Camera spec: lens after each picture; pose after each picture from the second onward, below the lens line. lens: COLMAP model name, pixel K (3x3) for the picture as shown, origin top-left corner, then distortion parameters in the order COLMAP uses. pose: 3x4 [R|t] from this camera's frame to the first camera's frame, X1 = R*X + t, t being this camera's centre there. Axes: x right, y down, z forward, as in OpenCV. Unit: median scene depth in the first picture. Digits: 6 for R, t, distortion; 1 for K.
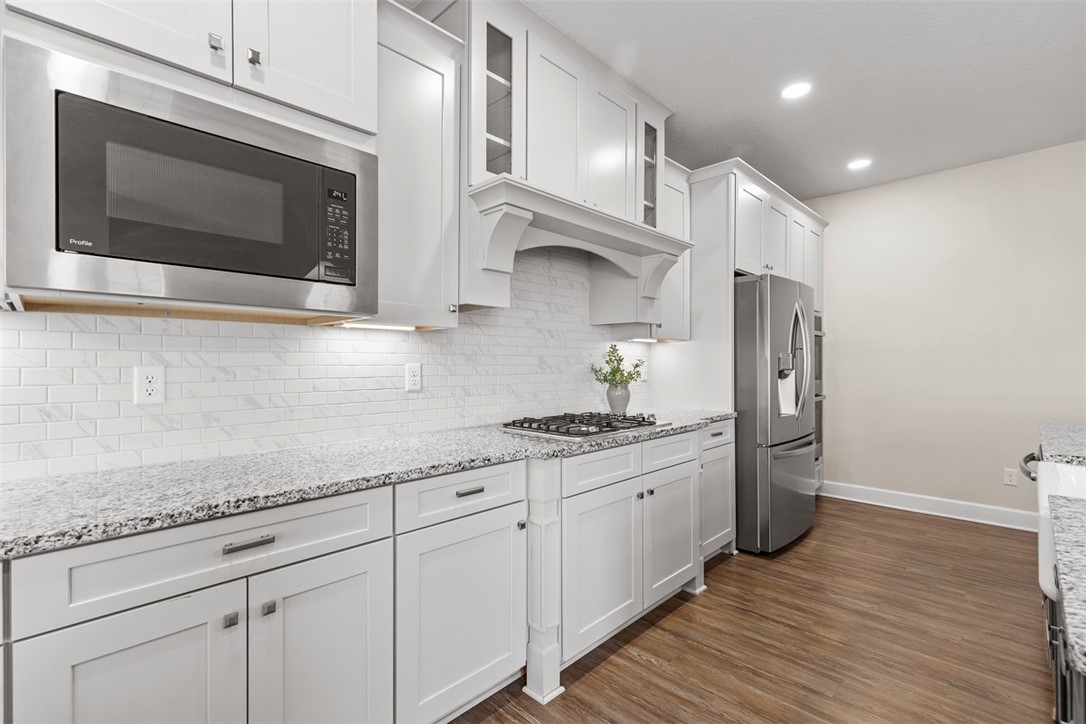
lens RADIAL K [[490.8, 0, 549.9], [0, 490.8, 364.6], [0, 0, 1]] dist [0.005947, -0.000229]
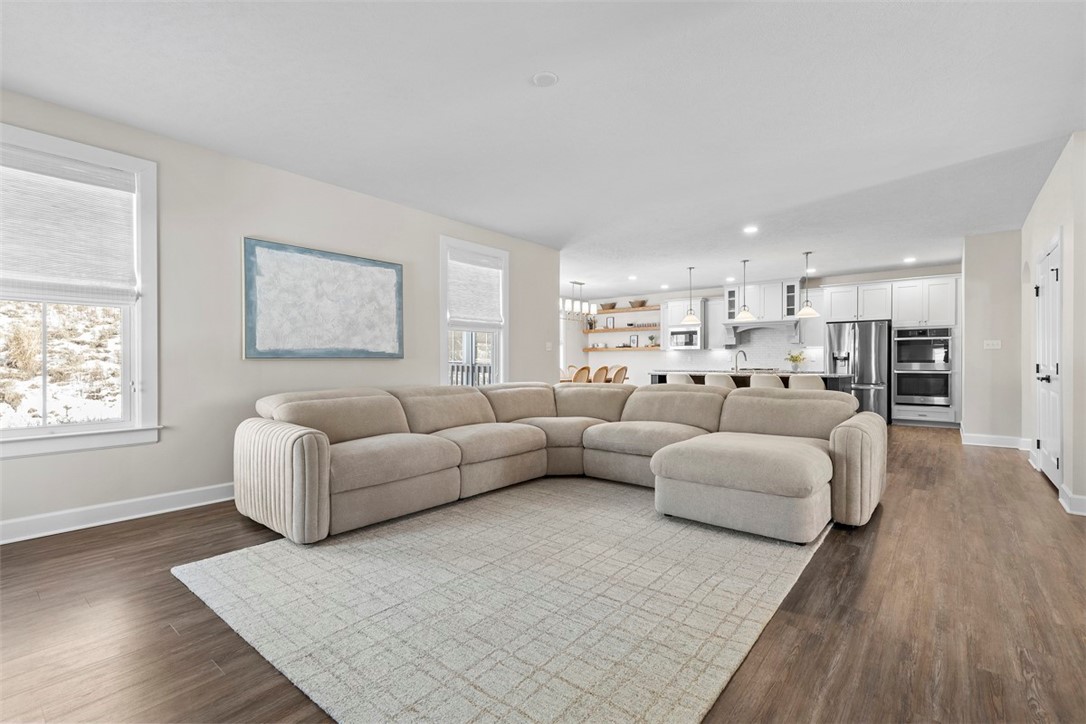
lens RADIAL K [[490.8, 0, 542.5], [0, 490.8, 358.3], [0, 0, 1]] dist [0.005947, -0.000229]
pose [[0.081686, -0.004184, -0.996649, 5.728676], [-0.000874, 0.999991, -0.004270, 0.058278], [0.996658, 0.001220, 0.081682, -1.636988]]
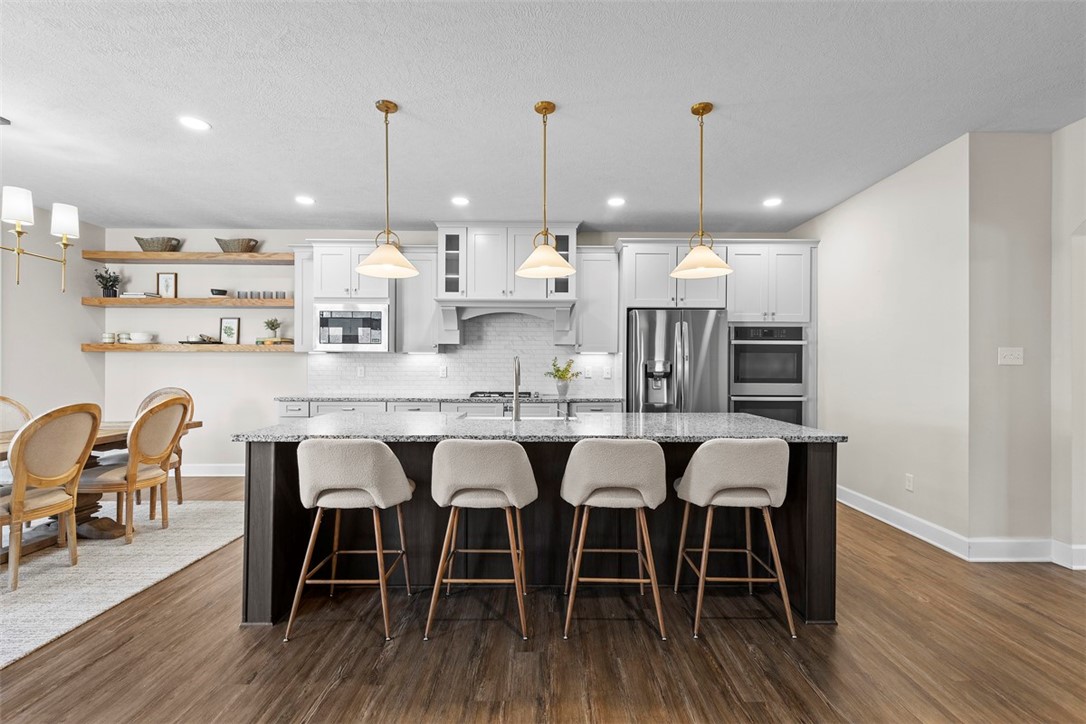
lens RADIAL K [[490.8, 0, 550.8], [0, 490.8, 366.6], [0, 0, 1]] dist [0.005947, -0.000229]
pose [[0.705608, 0.007503, -0.708563, 2.417248], [-0.007413, 0.999967, 0.003206, -0.016646], [0.708564, 0.002990, 0.705641, -0.495673]]
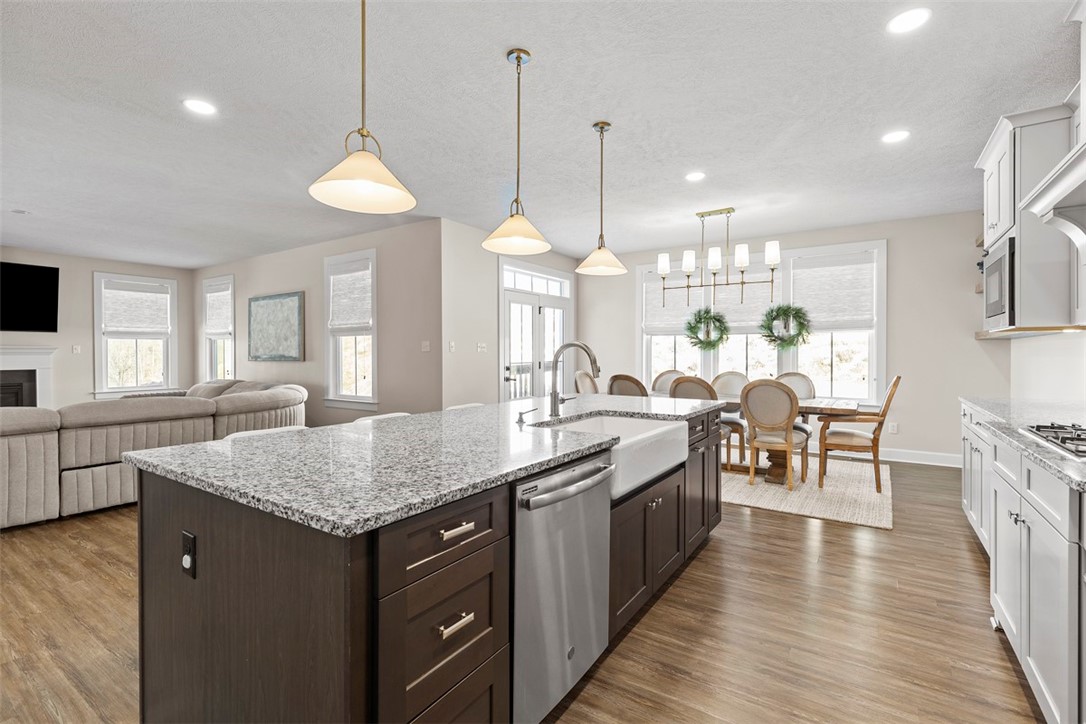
lens RADIAL K [[490.8, 0, 550.4], [0, 490.8, 357.1], [0, 0, 1]] dist [0.005947, -0.000229]
pose [[-0.982624, 0.008021, -0.185435, 1.398548], [0.006076, 0.999920, 0.011052, -0.016923], [0.185509, 0.009733, -0.982594, 2.118272]]
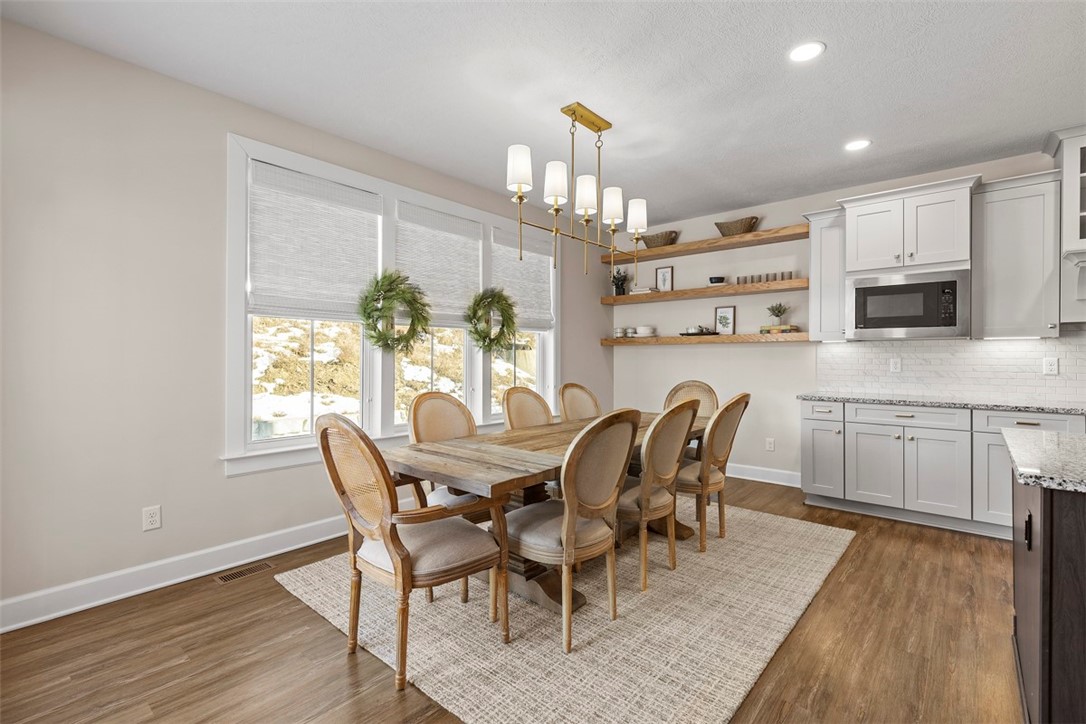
lens RADIAL K [[490.8, 0, 546.6], [0, 490.8, 357.3], [0, 0, 1]] dist [0.005947, -0.000229]
pose [[0.062094, 0.003921, -0.998063, 1.598768], [-0.001982, 0.999991, 0.003806, -0.008878], [0.998068, 0.001742, 0.062101, -0.985895]]
